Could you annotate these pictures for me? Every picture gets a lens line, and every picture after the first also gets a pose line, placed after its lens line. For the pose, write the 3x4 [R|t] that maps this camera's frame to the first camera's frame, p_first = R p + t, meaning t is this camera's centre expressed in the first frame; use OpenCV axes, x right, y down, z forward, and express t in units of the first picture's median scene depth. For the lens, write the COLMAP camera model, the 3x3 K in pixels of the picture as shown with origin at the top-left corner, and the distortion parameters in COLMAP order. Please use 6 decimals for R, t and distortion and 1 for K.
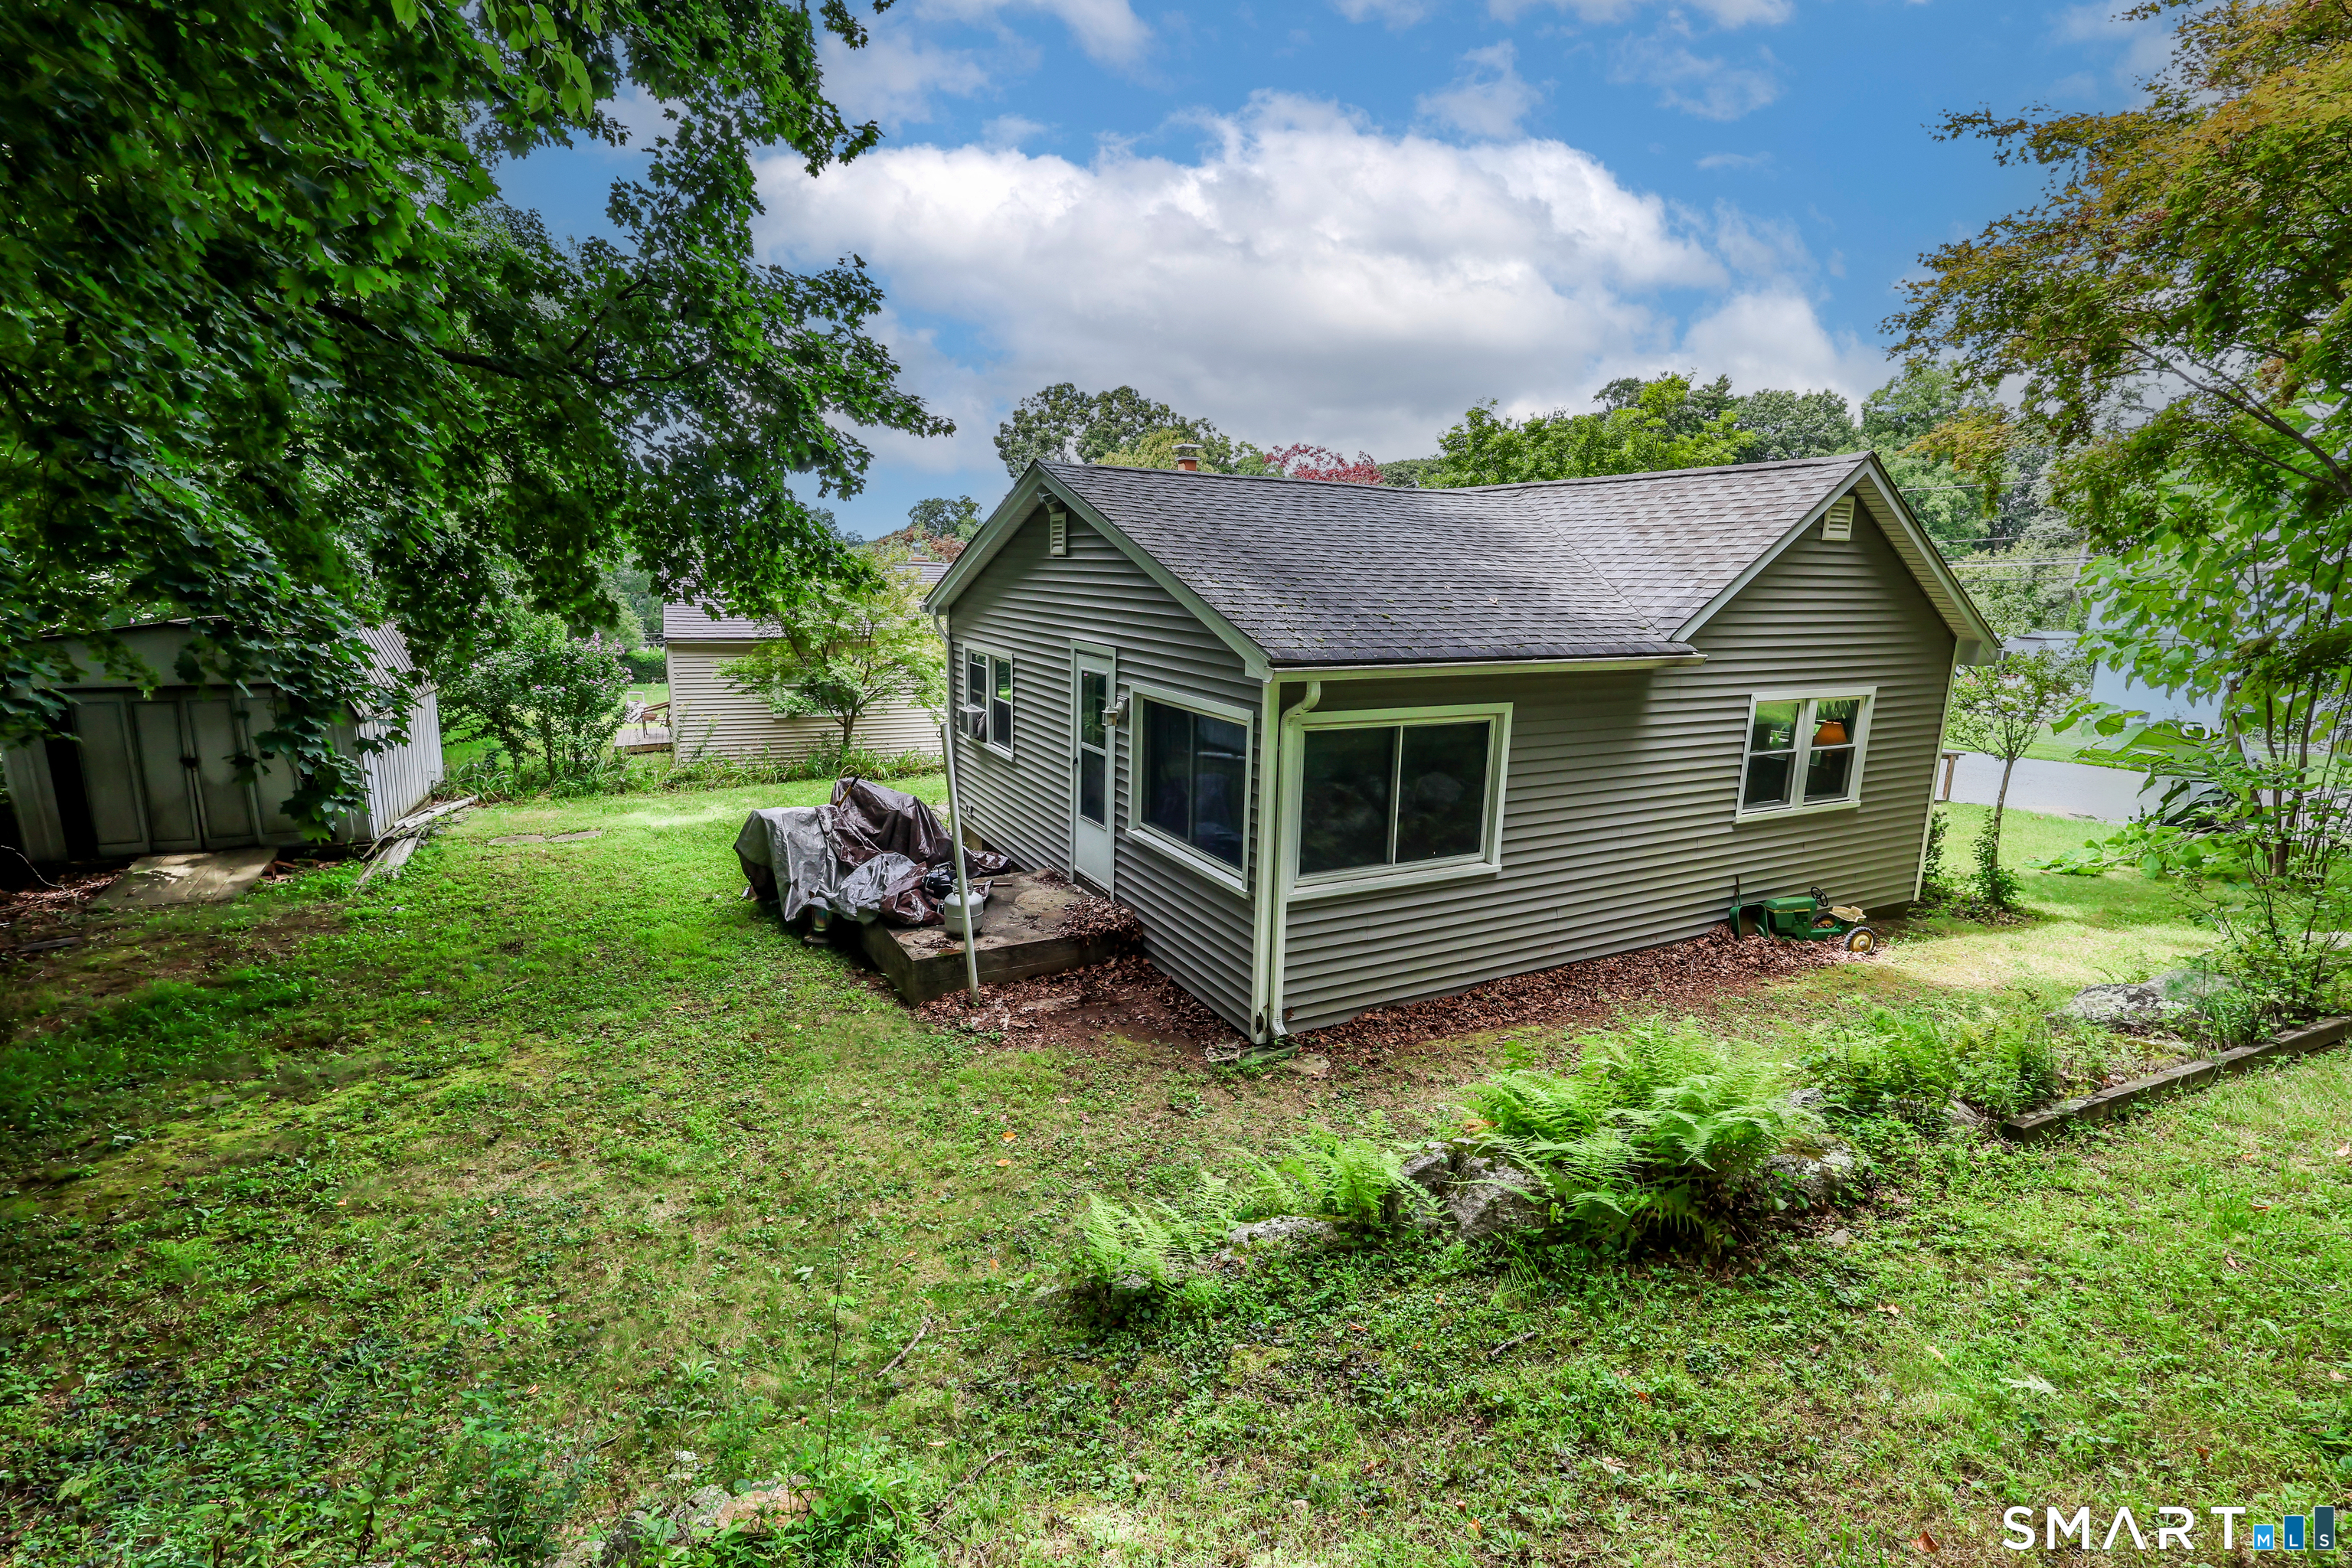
lens RADIAL K [[1085.0, 0, 1179.0], [0, 1085.0, 788.2], [0, 0, 1]] dist [-0.004001, 0.000870]
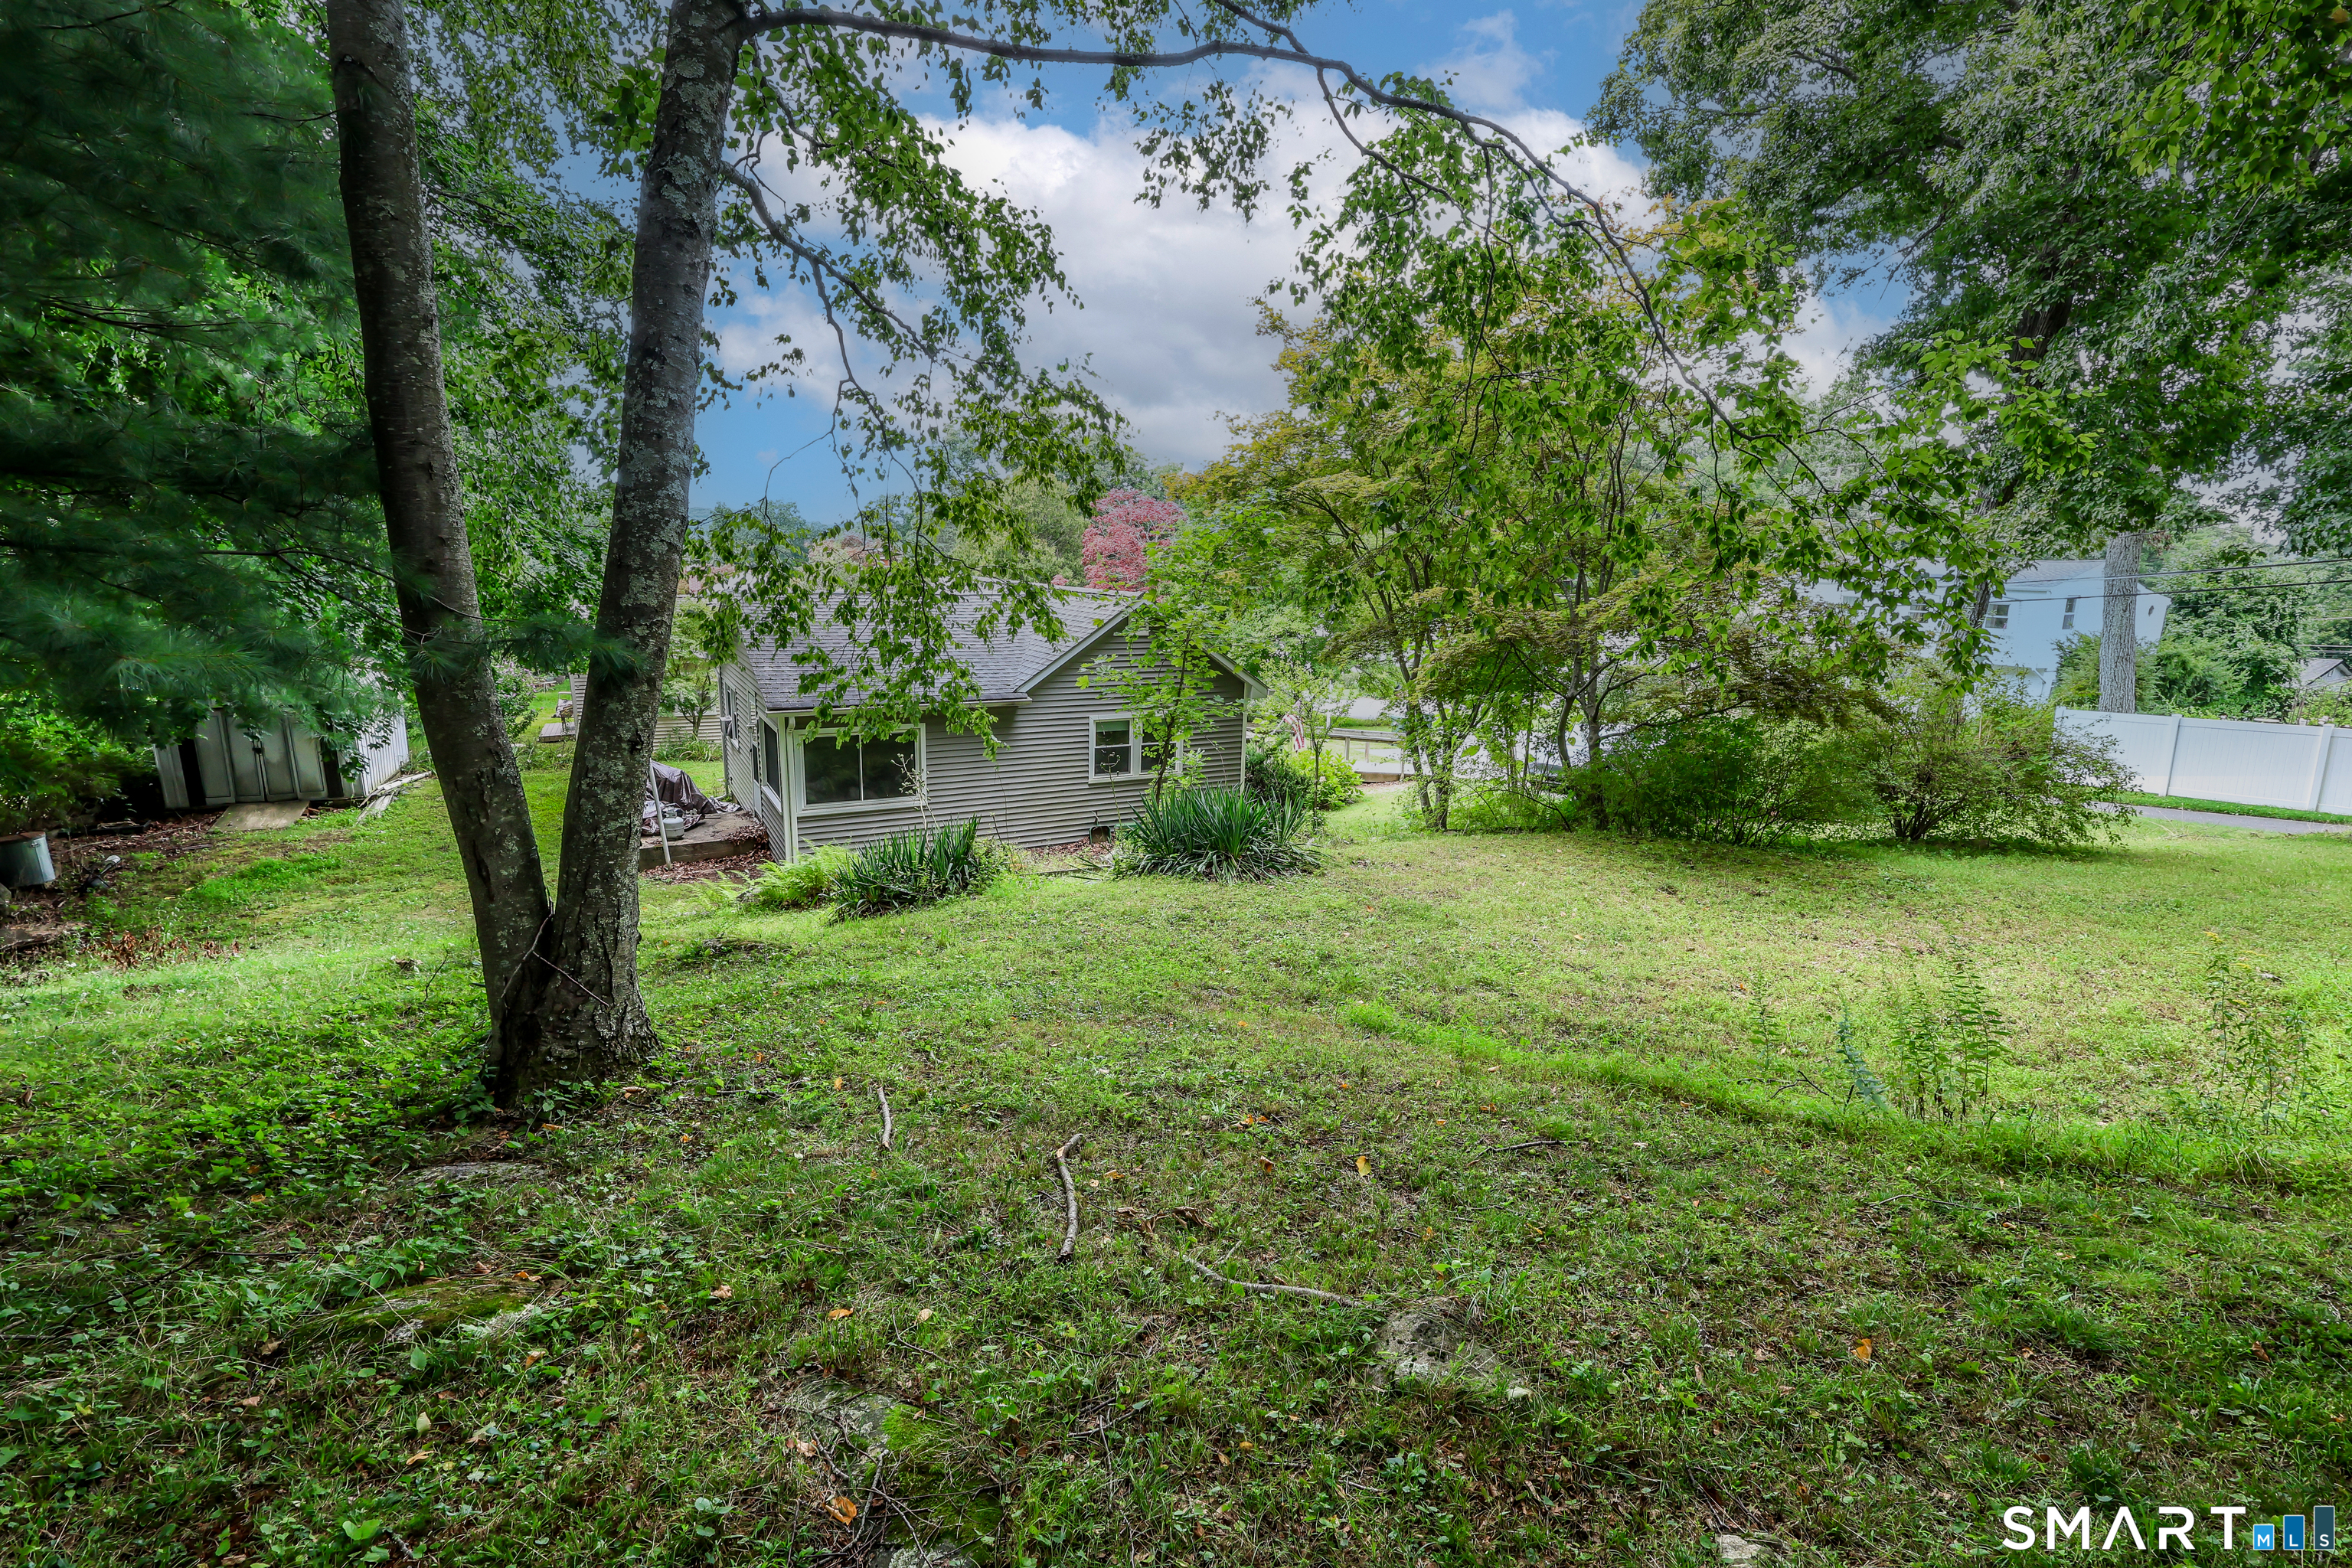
lens RADIAL K [[1085.0, 0, 1172.9], [0, 1085.0, 777.3], [0, 0, 1]] dist [-0.004001, 0.000870]
pose [[0.999902, -0.000589, 0.014012, 0.536619], [0.000468, 0.999963, 0.008644, 0.004512], [-0.014017, -0.008637, 0.999864, -0.771311]]
